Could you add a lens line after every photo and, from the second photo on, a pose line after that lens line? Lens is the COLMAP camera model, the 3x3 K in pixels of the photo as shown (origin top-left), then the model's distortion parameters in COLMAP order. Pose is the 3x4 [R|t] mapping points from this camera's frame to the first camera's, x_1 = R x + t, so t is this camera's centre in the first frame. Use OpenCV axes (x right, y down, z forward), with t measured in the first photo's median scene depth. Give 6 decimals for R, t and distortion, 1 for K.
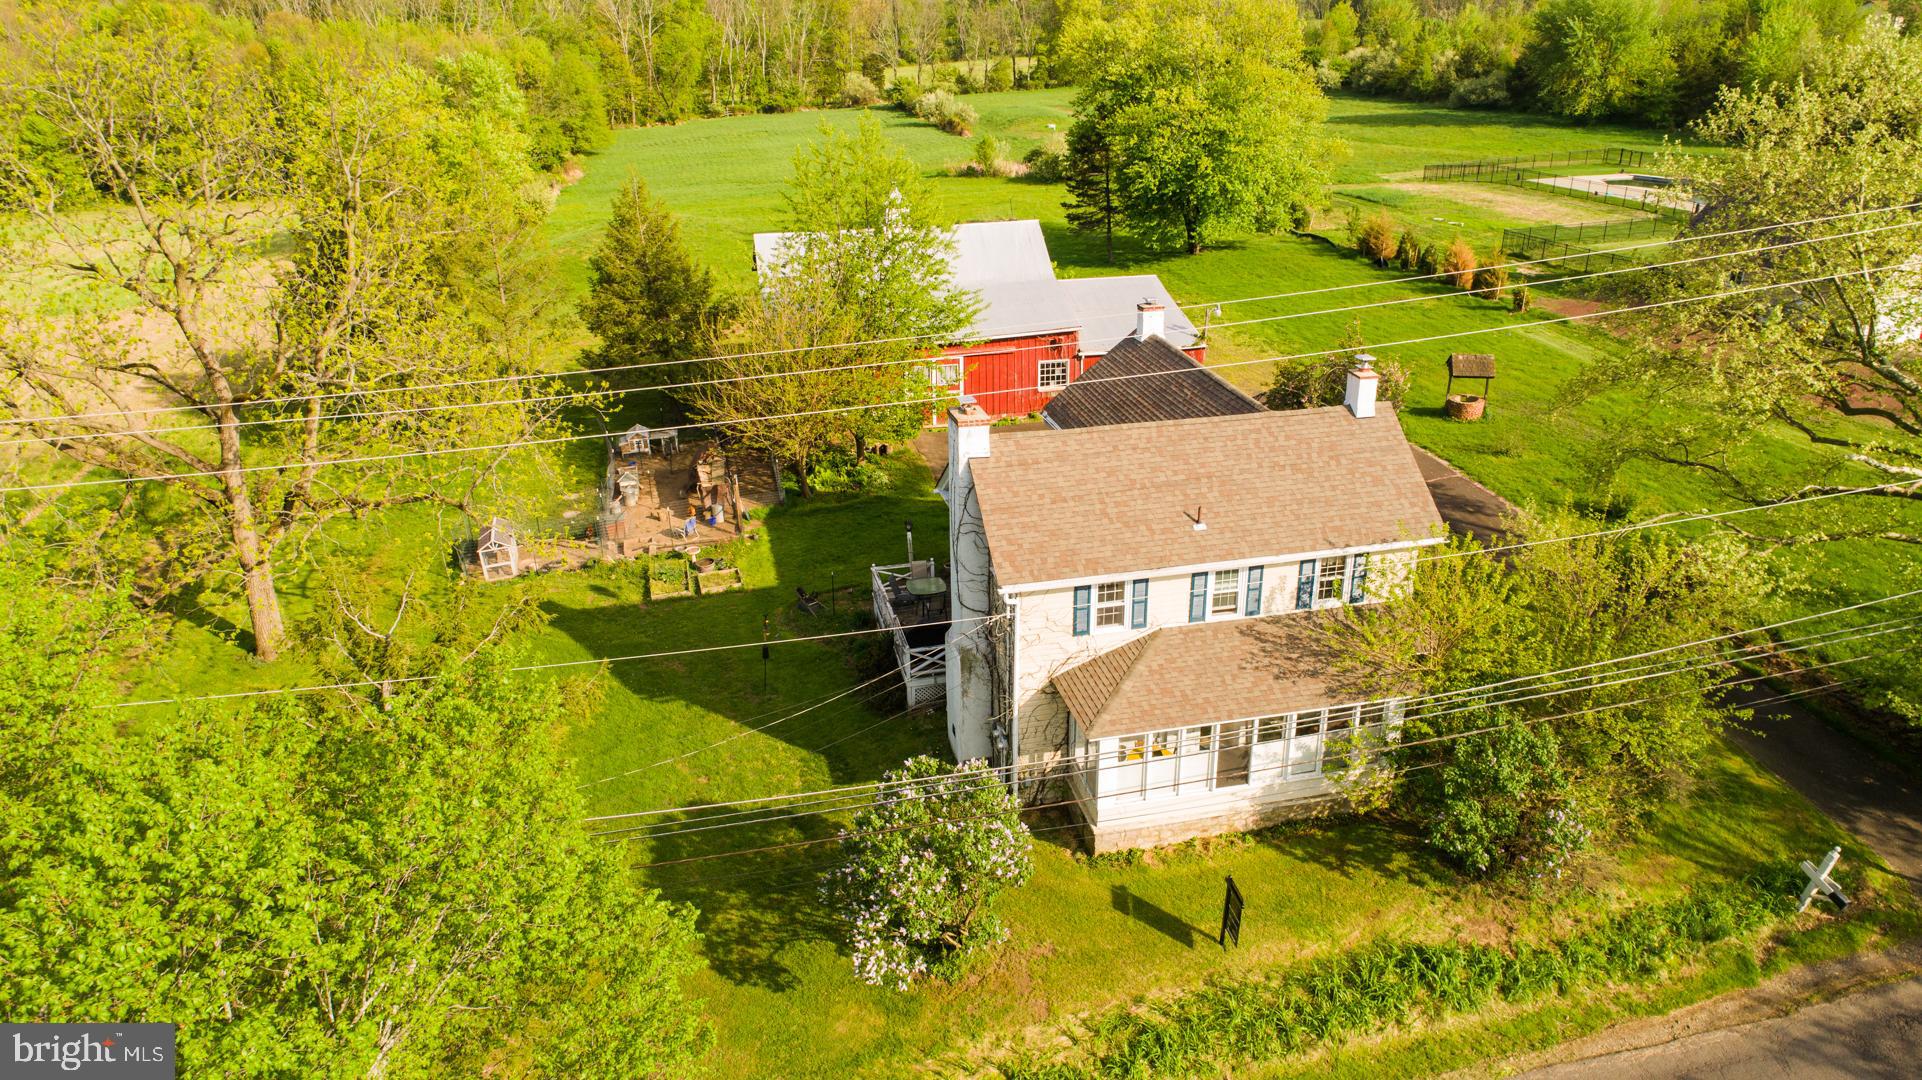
lens RADIAL K [[1309.3, 0, 963.4], [0, 1309.3, 538.3], [0, 0, 1]] dist [-0.013972, 0.009730]
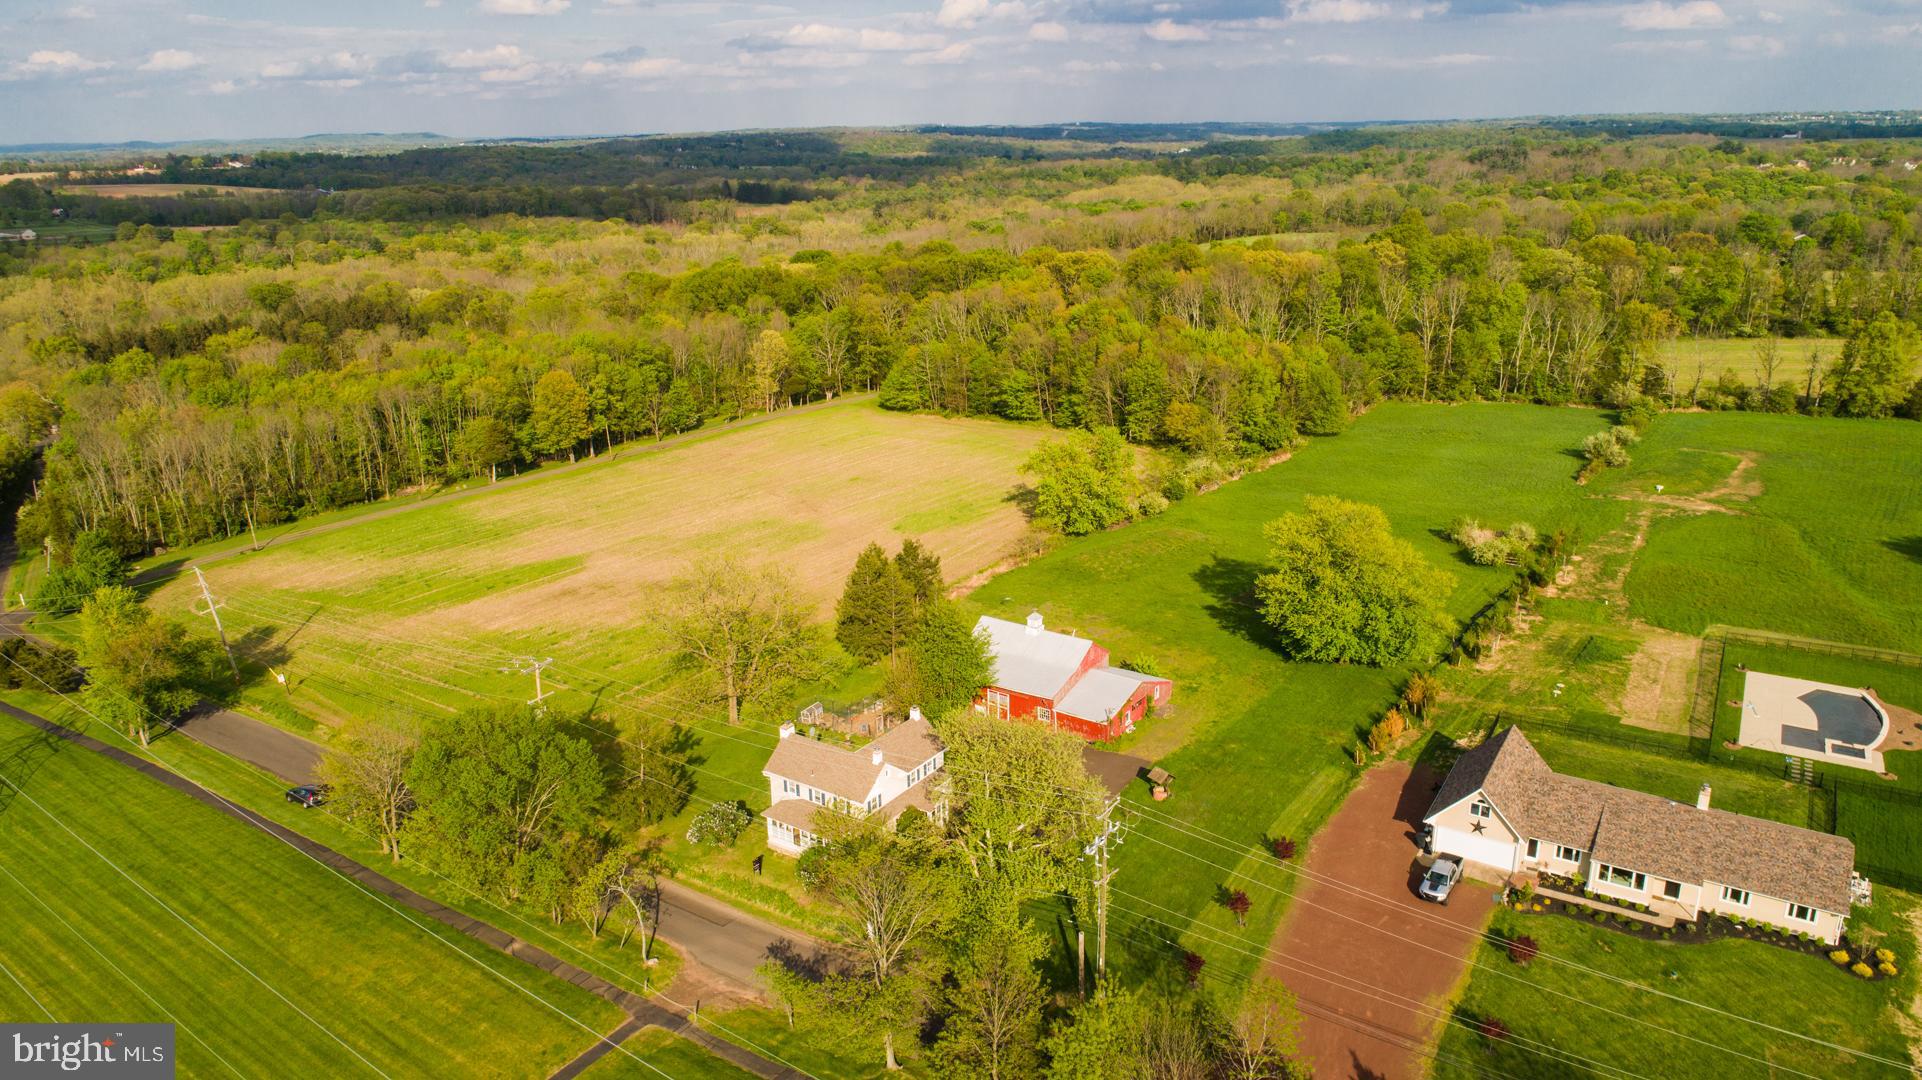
lens RADIAL K [[1309.3, 0, 963.4], [0, 1309.3, 538.3], [0, 0, 1]] dist [-0.013972, 0.009730]
pose [[0.670760, 0.228600, -0.705566, 2.884689], [-0.278016, 0.959448, 0.046555, -0.930136], [0.687596, 0.164931, 0.707114, -1.407510]]
